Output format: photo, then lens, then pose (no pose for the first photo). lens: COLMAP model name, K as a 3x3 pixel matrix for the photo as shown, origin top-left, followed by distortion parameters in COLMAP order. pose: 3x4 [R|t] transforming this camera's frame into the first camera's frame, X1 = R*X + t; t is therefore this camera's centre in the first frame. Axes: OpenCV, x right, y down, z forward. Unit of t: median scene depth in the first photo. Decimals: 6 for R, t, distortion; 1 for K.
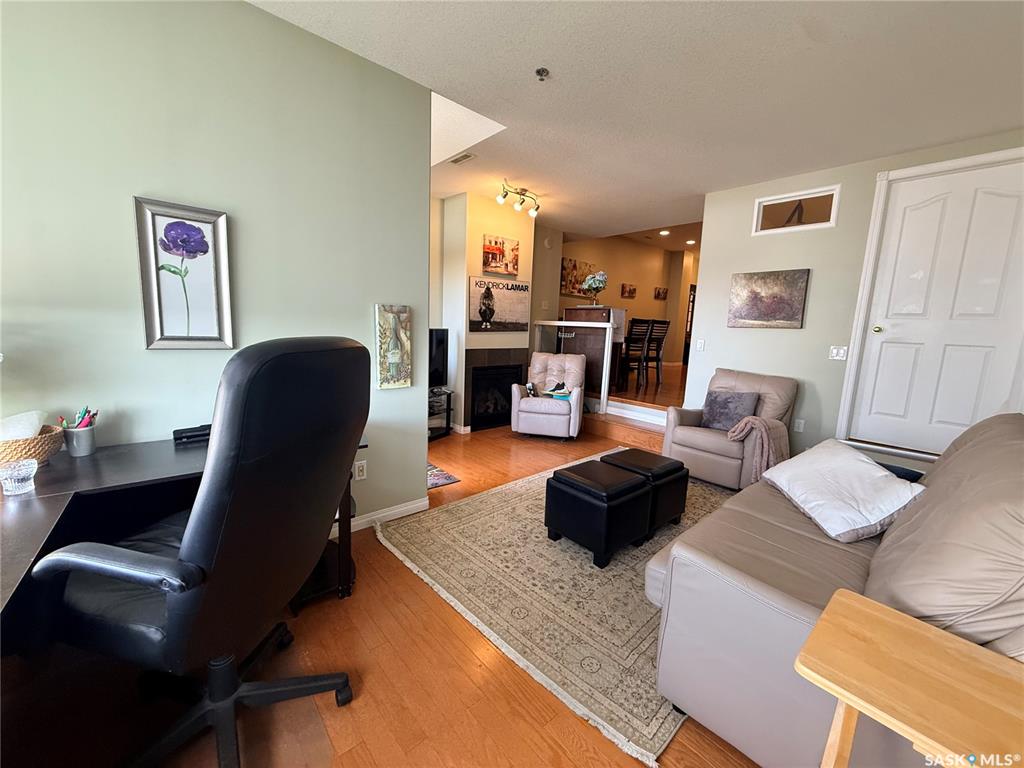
lens RADIAL K [[406.0, 0, 515.5], [0, 406.0, 385.9], [0, 0, 1]] dist [-0.004572, 0.002112]
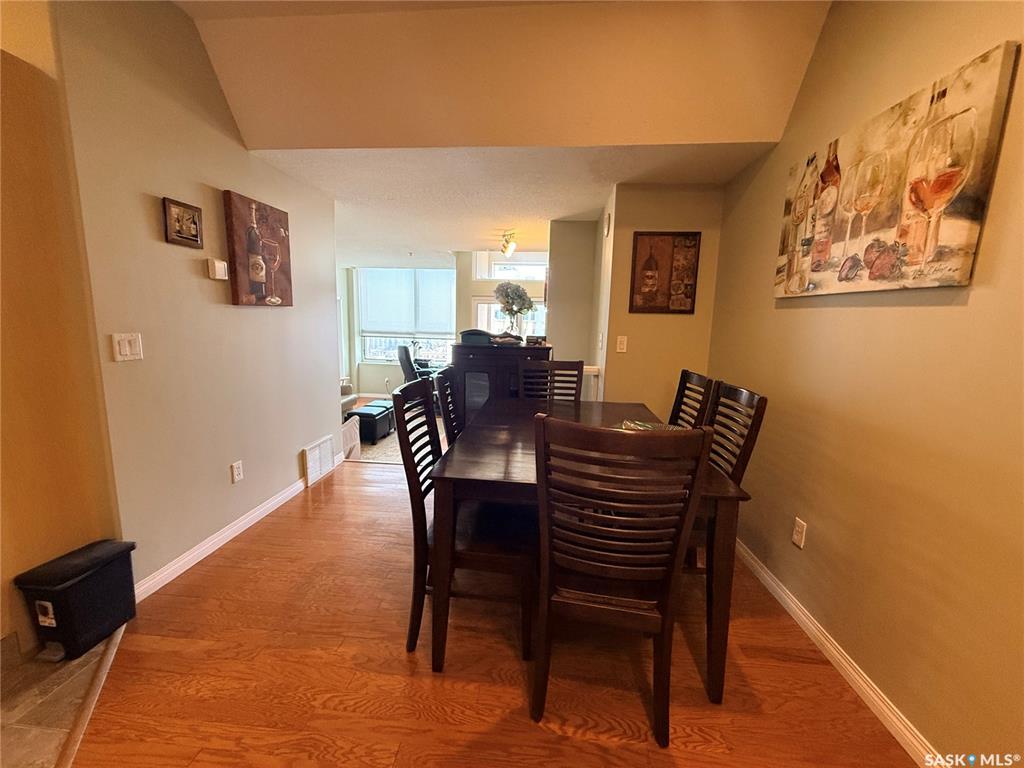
lens RADIAL K [[406.0, 0, 503.9], [0, 406.0, 386.5], [0, 0, 1]] dist [-0.004572, 0.002112]
pose [[-0.734475, 0.047230, -0.676990, 0.698251], [-0.160330, 0.957259, 0.240726, -0.321653], [0.659425, 0.285349, -0.695510, 1.694390]]
